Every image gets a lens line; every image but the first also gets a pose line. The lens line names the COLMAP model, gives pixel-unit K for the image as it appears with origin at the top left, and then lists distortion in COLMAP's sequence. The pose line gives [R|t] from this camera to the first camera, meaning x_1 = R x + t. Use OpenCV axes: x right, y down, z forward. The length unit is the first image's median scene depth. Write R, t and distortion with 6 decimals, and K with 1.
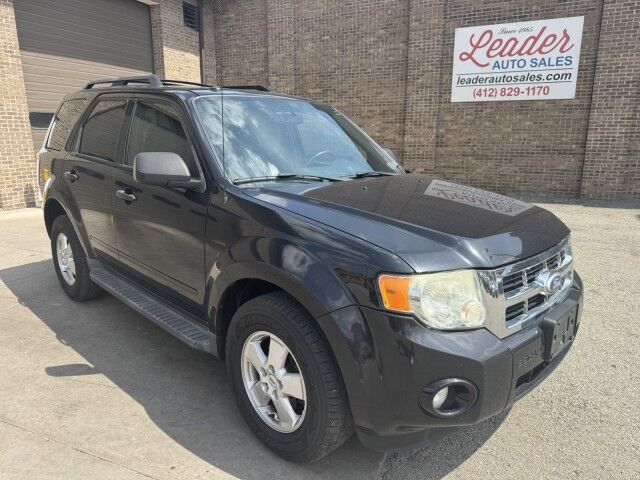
lens RADIAL K [[470.7, 0, 315.7], [0, 470.7, 244.8], [0, 0, 1]] dist [0.021396, -0.029638]
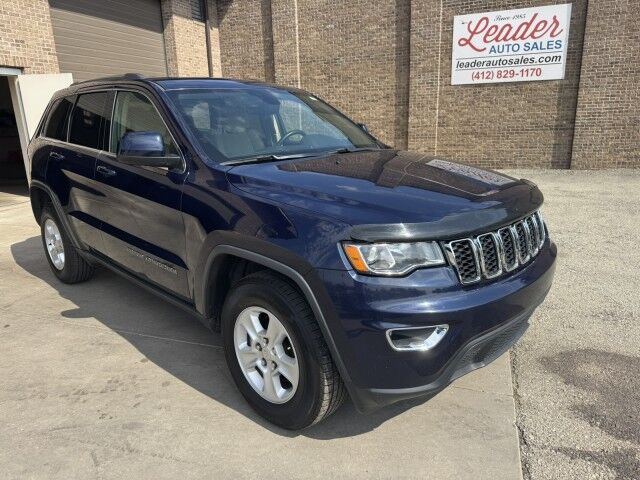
lens RADIAL K [[470.7, 0, 318.4], [0, 470.7, 244.9], [0, 0, 1]] dist [0.021396, -0.029638]
pose [[0.997014, -0.048879, 0.059783, -0.103417], [0.046763, 0.998246, 0.036300, 0.011151], [-0.061453, -0.033396, 0.997551, -0.076342]]
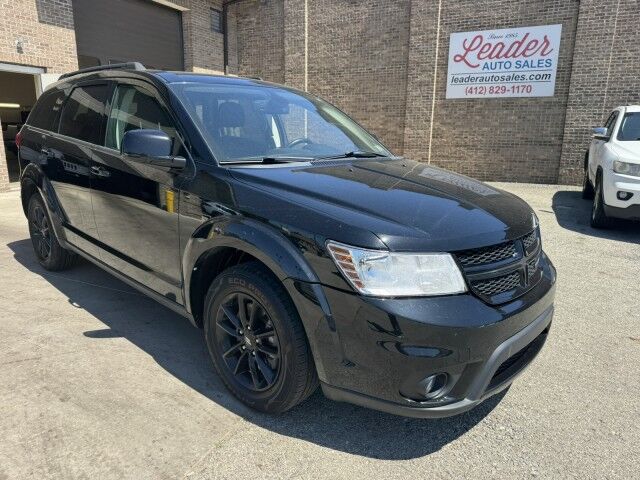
lens RADIAL K [[470.7, 0, 314.7], [0, 470.7, 241.5], [0, 0, 1]] dist [0.021396, -0.029638]
pose [[0.999447, 0.017709, -0.028128, 0.011687], [-0.017663, 0.999842, 0.001882, 0.043765], [0.028157, -0.001384, 0.999603, -0.140515]]
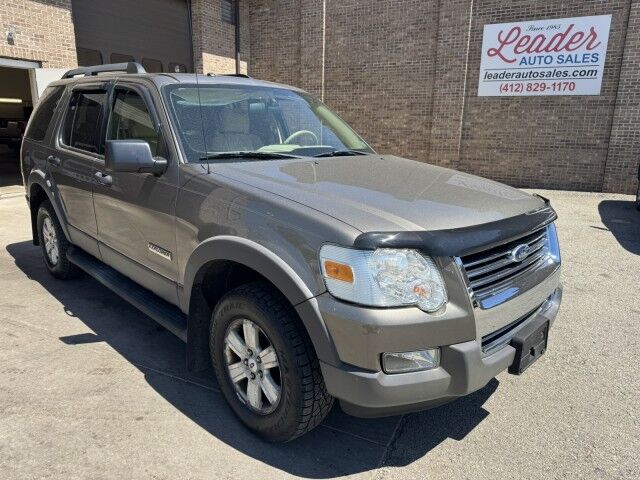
lens RADIAL K [[470.7, 0, 315.4], [0, 470.7, 240.3], [0, 0, 1]] dist [0.021396, -0.029638]
pose [[0.998708, 0.026359, -0.043436, -0.015087], [-0.025846, 0.999590, 0.012328, 0.009091], [0.043743, -0.011189, 0.998980, -0.051417]]
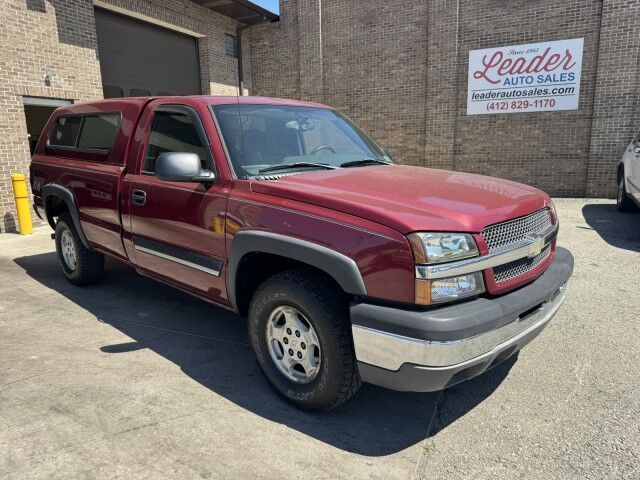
lens RADIAL K [[470.7, 0, 312.2], [0, 470.7, 240.0], [0, 0, 1]] dist [0.021396, -0.029638]
pose [[0.999449, -0.019367, -0.026962, -0.059052], [0.018501, 0.999316, -0.032007, 0.025490], [0.027563, 0.031491, 0.999124, -0.128106]]
